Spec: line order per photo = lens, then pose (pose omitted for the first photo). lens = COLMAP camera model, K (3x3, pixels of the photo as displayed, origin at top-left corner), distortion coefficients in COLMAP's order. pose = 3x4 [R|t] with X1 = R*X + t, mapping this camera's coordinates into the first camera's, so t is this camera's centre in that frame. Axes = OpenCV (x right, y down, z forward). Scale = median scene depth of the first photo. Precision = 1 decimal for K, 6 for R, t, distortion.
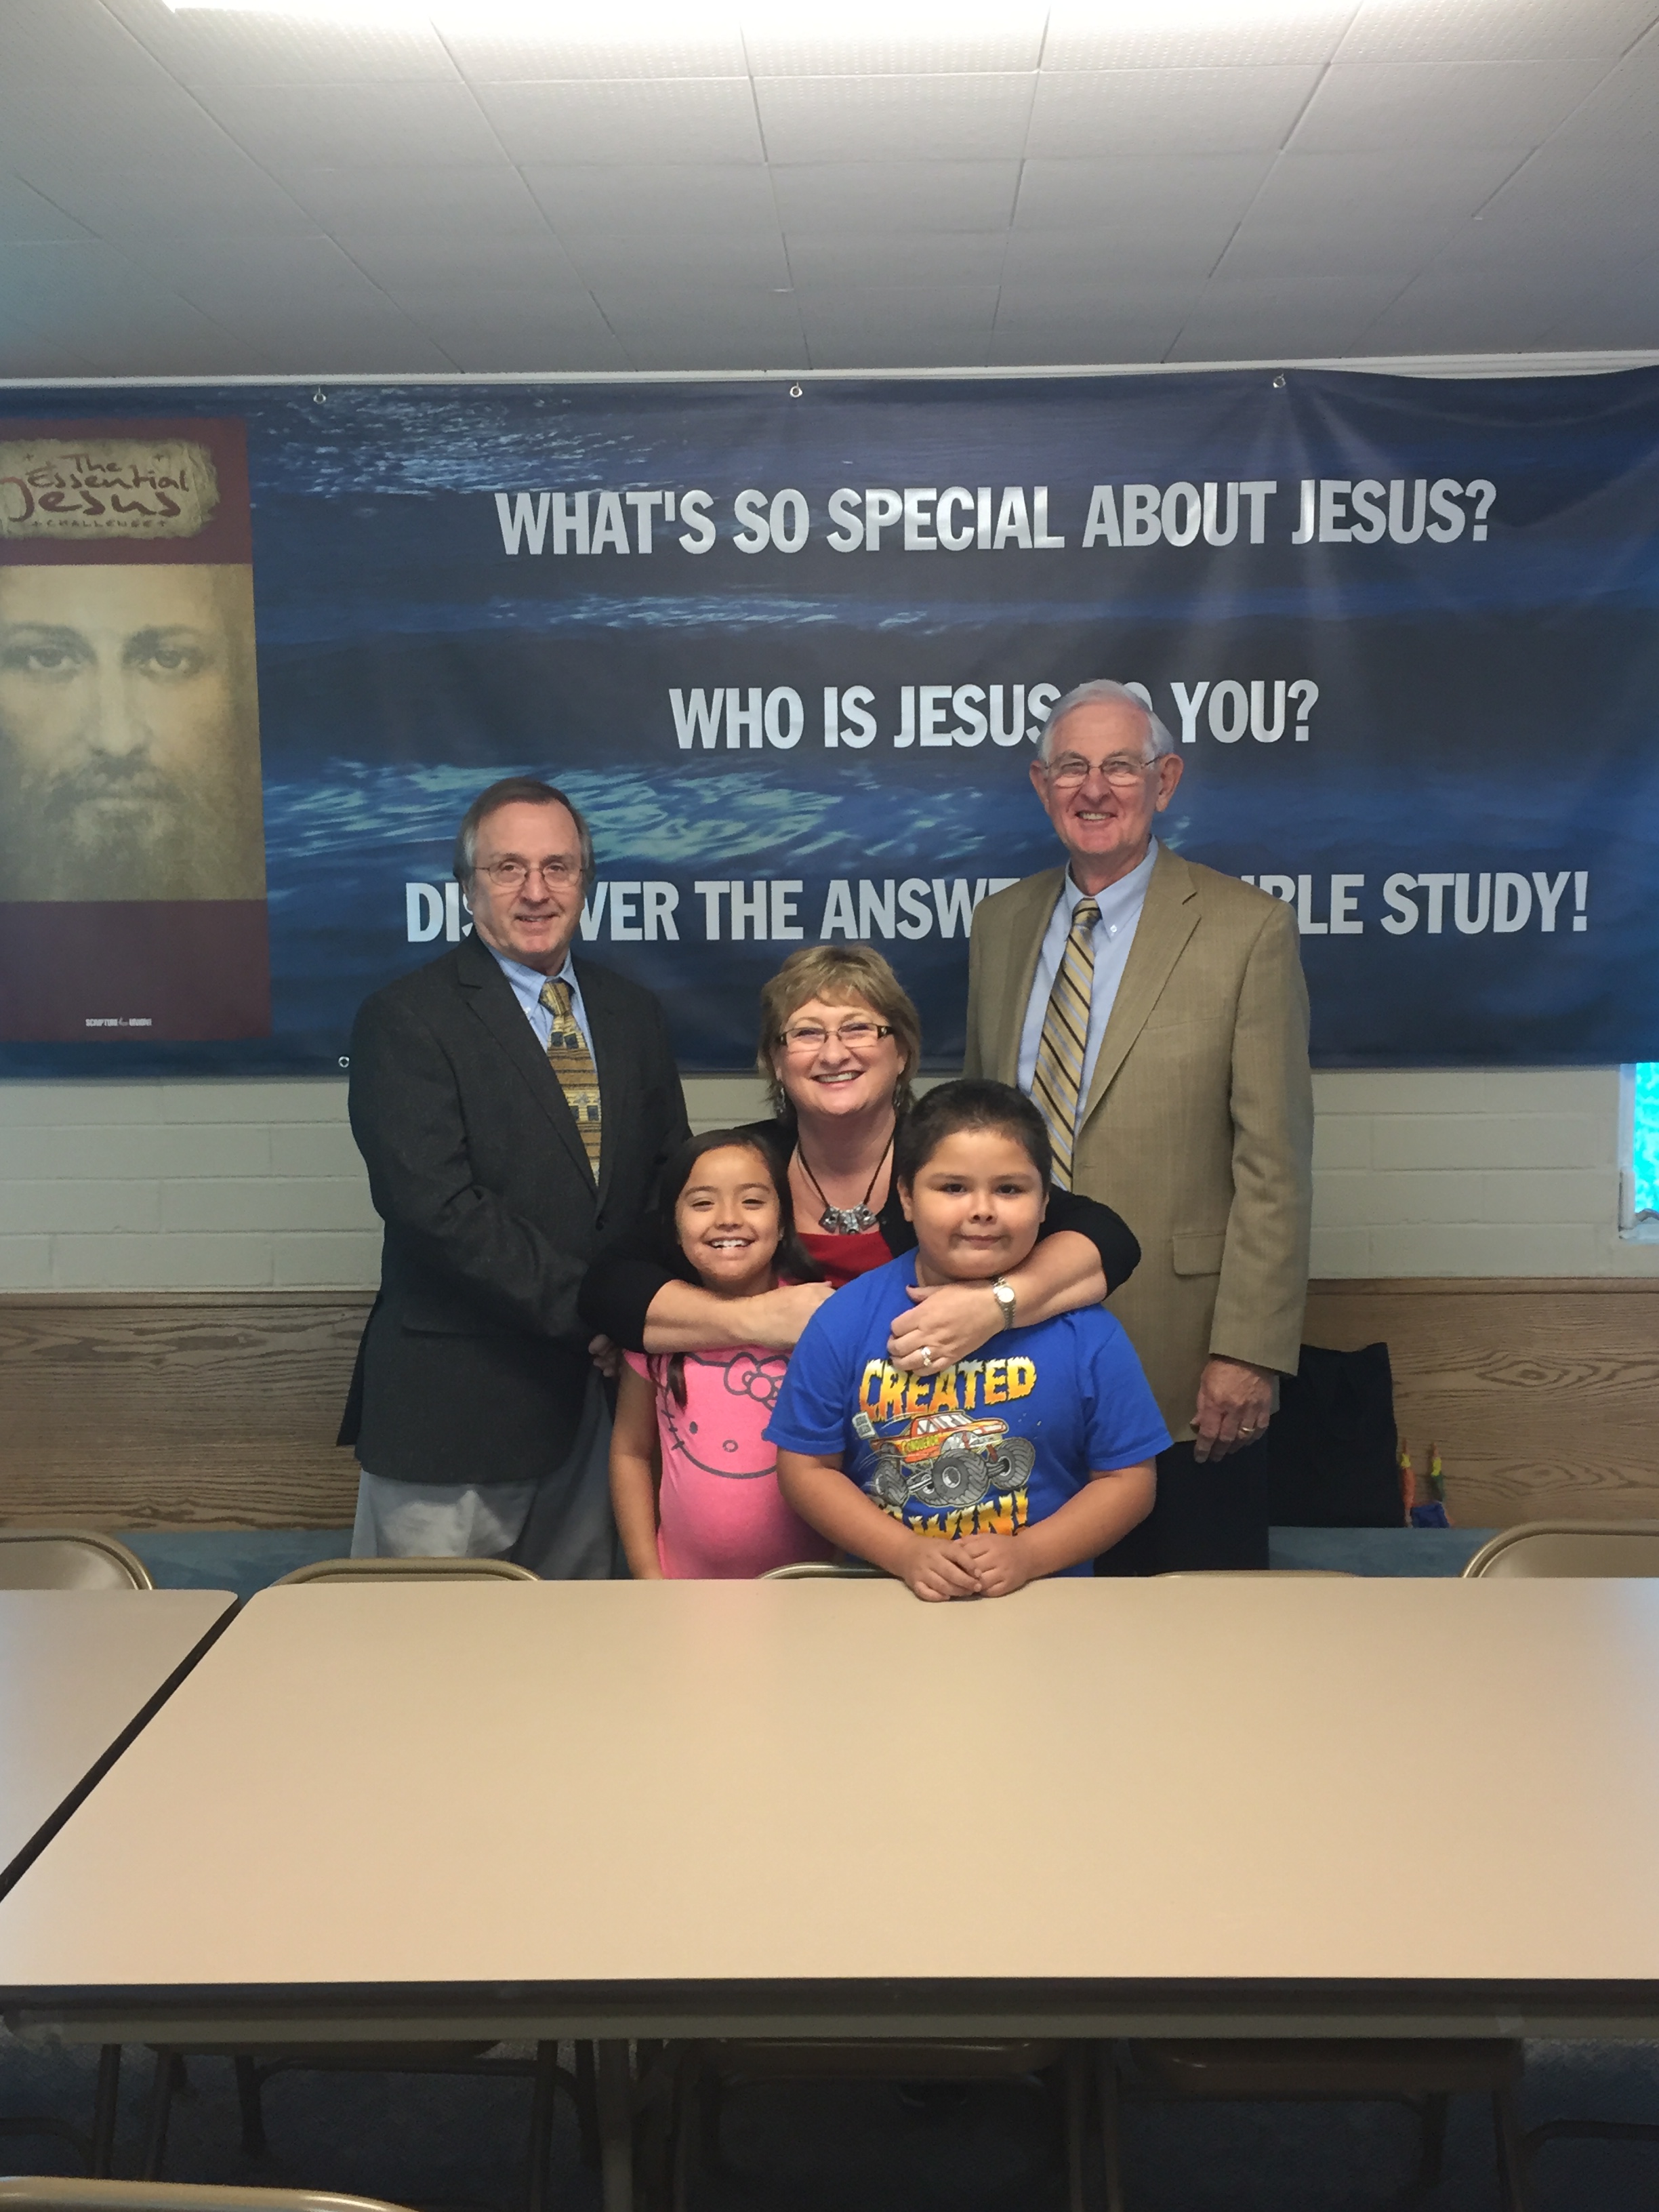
lens RADIAL K [[2102.8, 0, 869.5], [0, 2102.8, 1113.7], [0, 0, 1]] dist [0.049636, 0.000000]
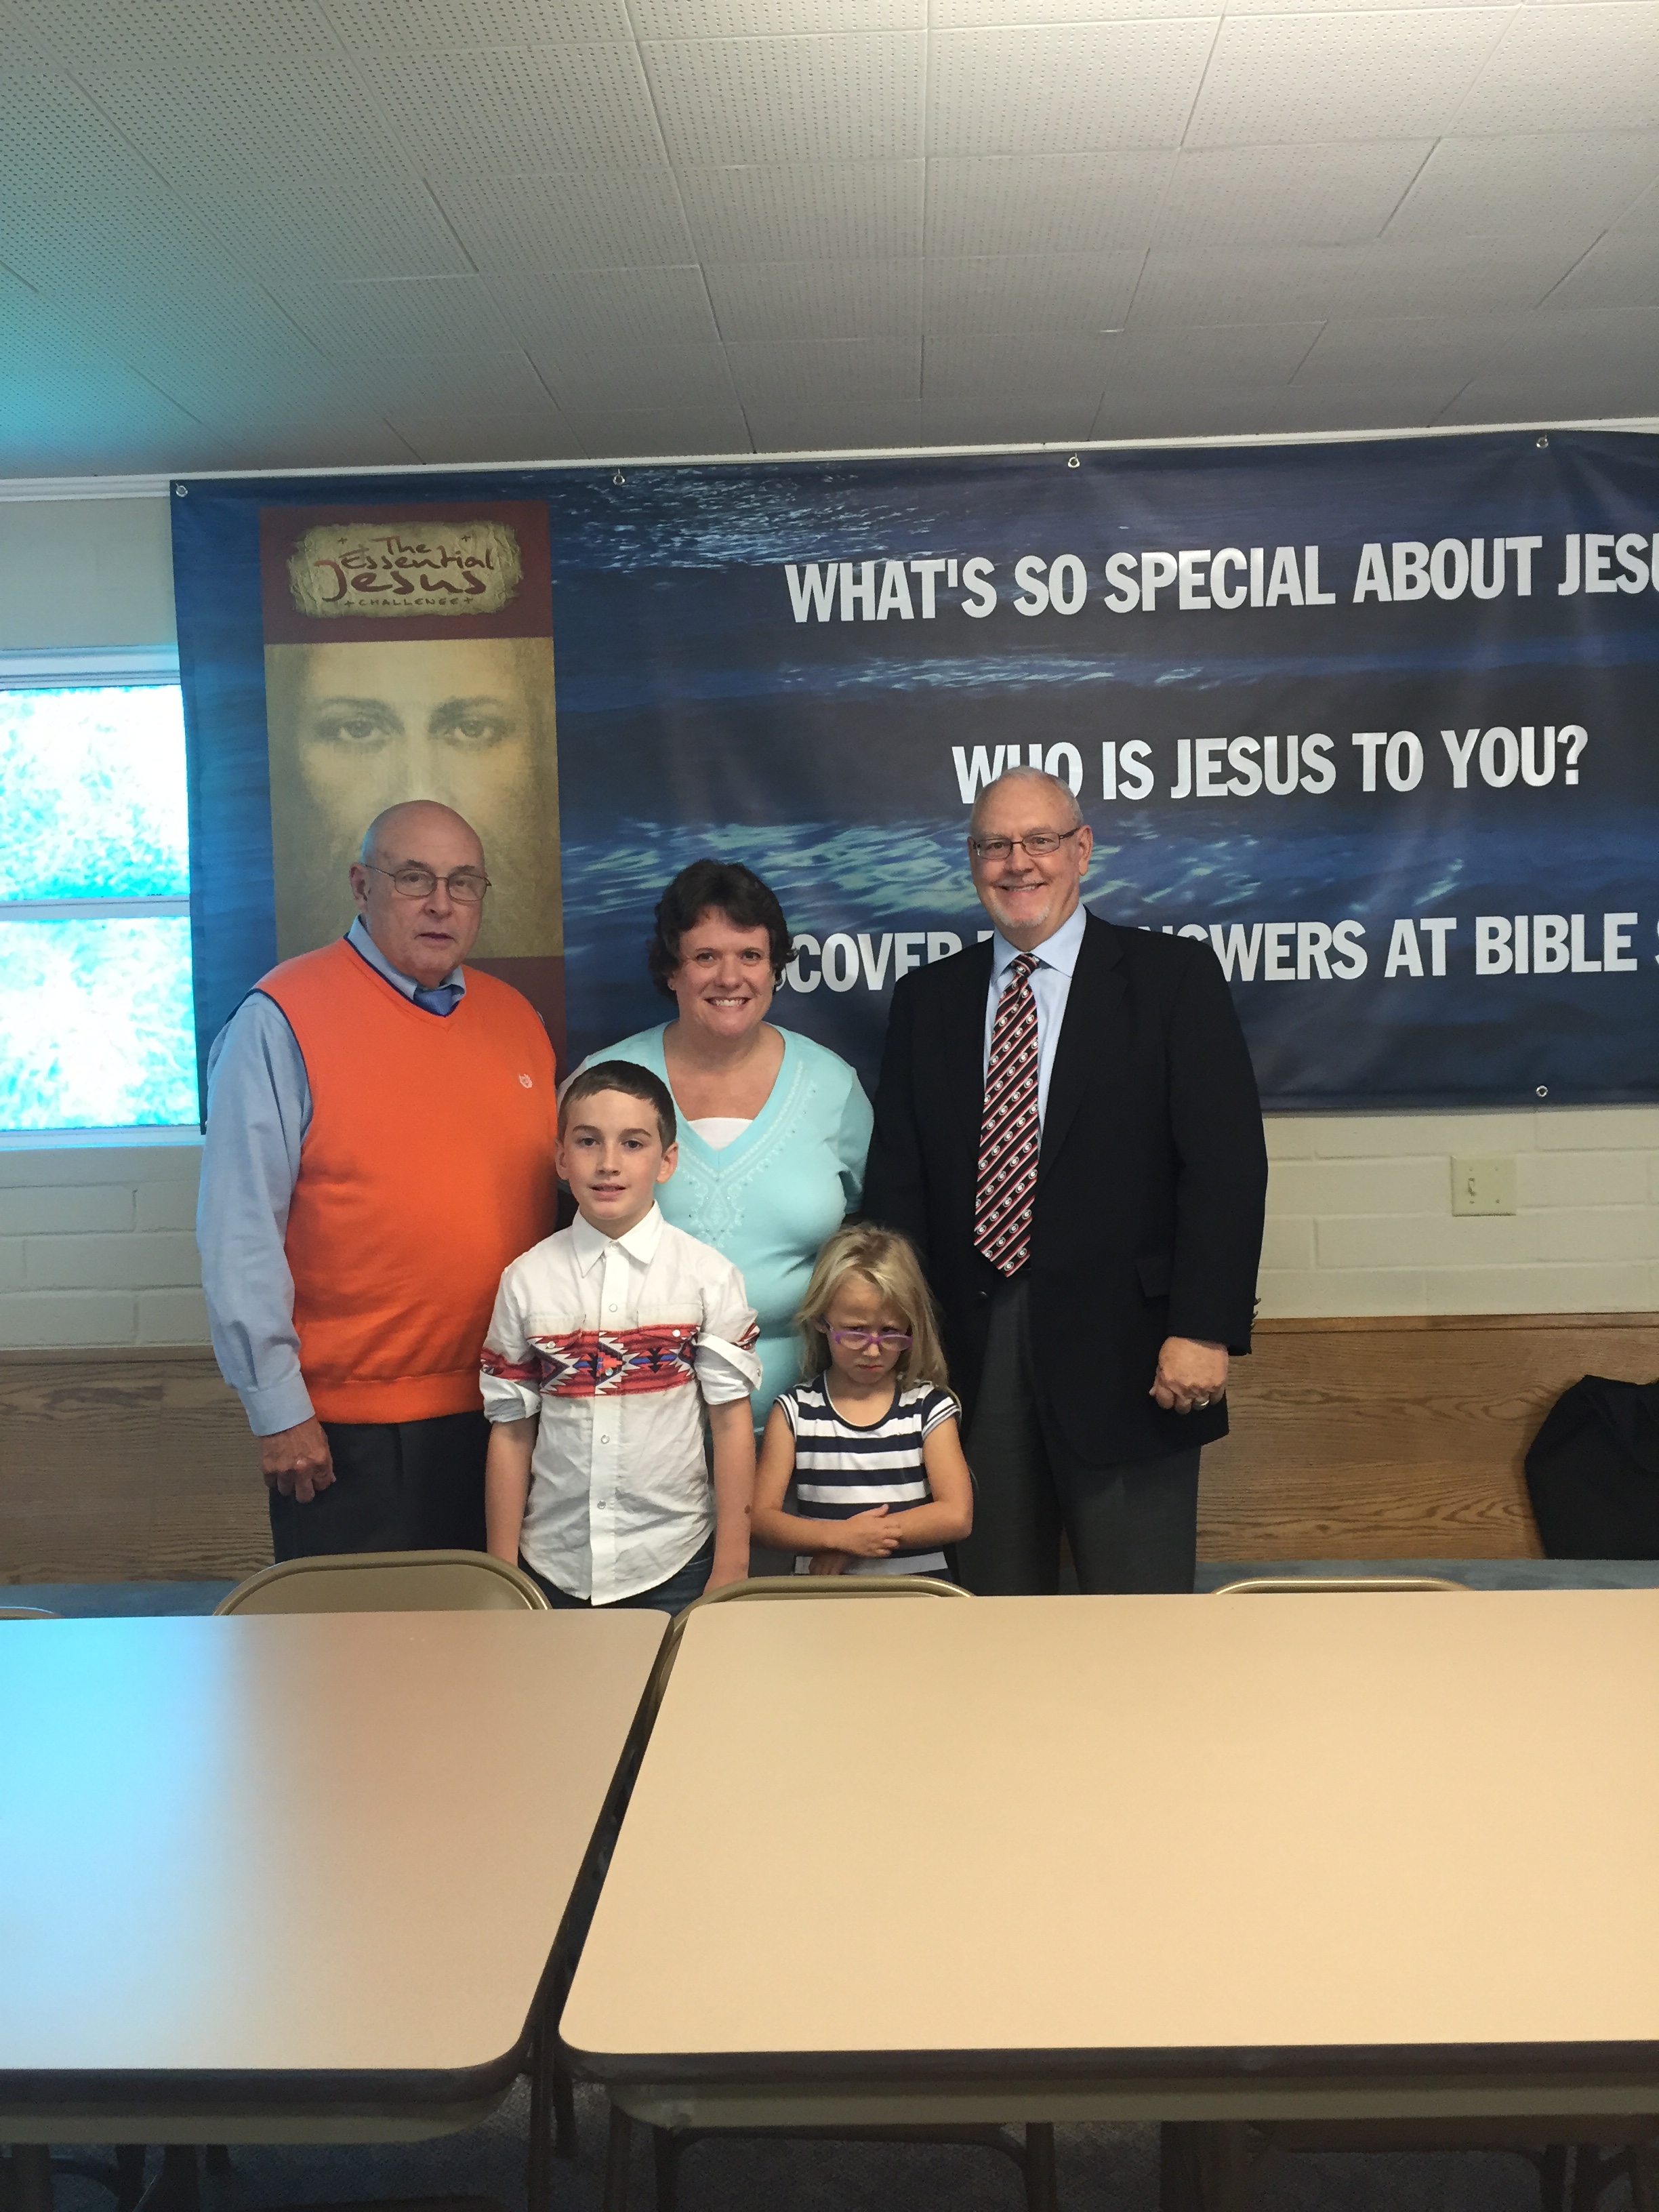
lens RADIAL K [[1877.6, 0, 831.9], [0, 1877.6, 1121.4], [0, 0, 1]] dist [0.047050, -0.007236]
pose [[0.999860, -0.014530, -0.008344, -0.149683], [0.013924, 0.997543, -0.068662, 0.045079], [0.009321, 0.068536, 0.997605, 0.089510]]
